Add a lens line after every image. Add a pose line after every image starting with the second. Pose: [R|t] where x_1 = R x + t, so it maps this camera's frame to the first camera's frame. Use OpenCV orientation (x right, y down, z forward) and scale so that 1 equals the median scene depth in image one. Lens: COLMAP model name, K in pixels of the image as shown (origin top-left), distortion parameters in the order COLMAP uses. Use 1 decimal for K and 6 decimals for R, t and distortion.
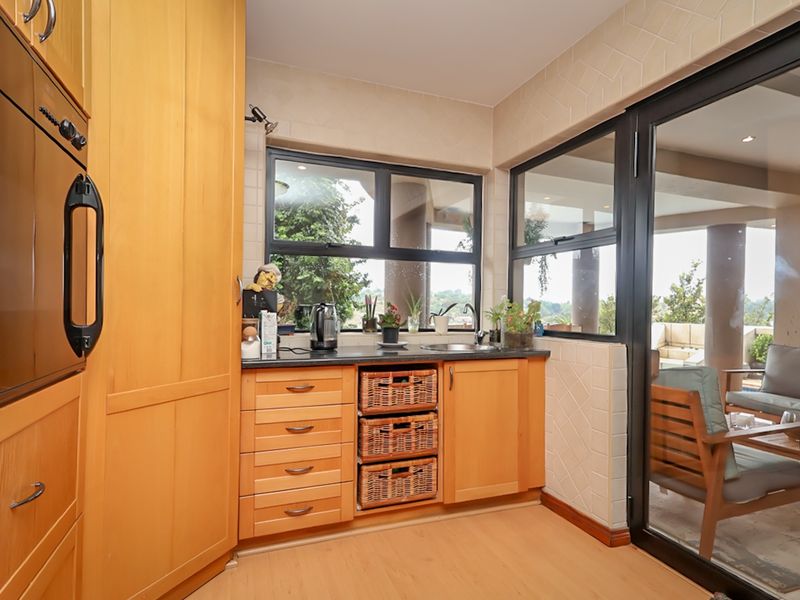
lens RADIAL K [[429.8, 0, 398.3], [0, 429.8, 309.5], [0, 0, 1]] dist [0.002441, 0.000295]
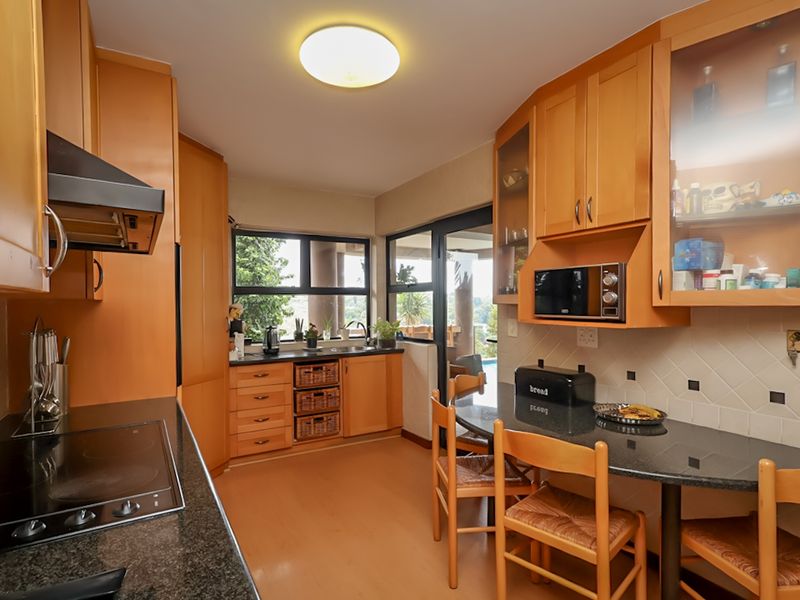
lens RADIAL K [[429.8, 0, 398.3], [0, 429.8, 309.5], [0, 0, 1]] dist [0.002441, 0.000295]
pose [[0.985935, -0.022268, 0.165640, 0.044555], [0.021182, 0.999741, 0.008319, -0.089031], [-0.165783, -0.004694, 0.986151, -0.796243]]
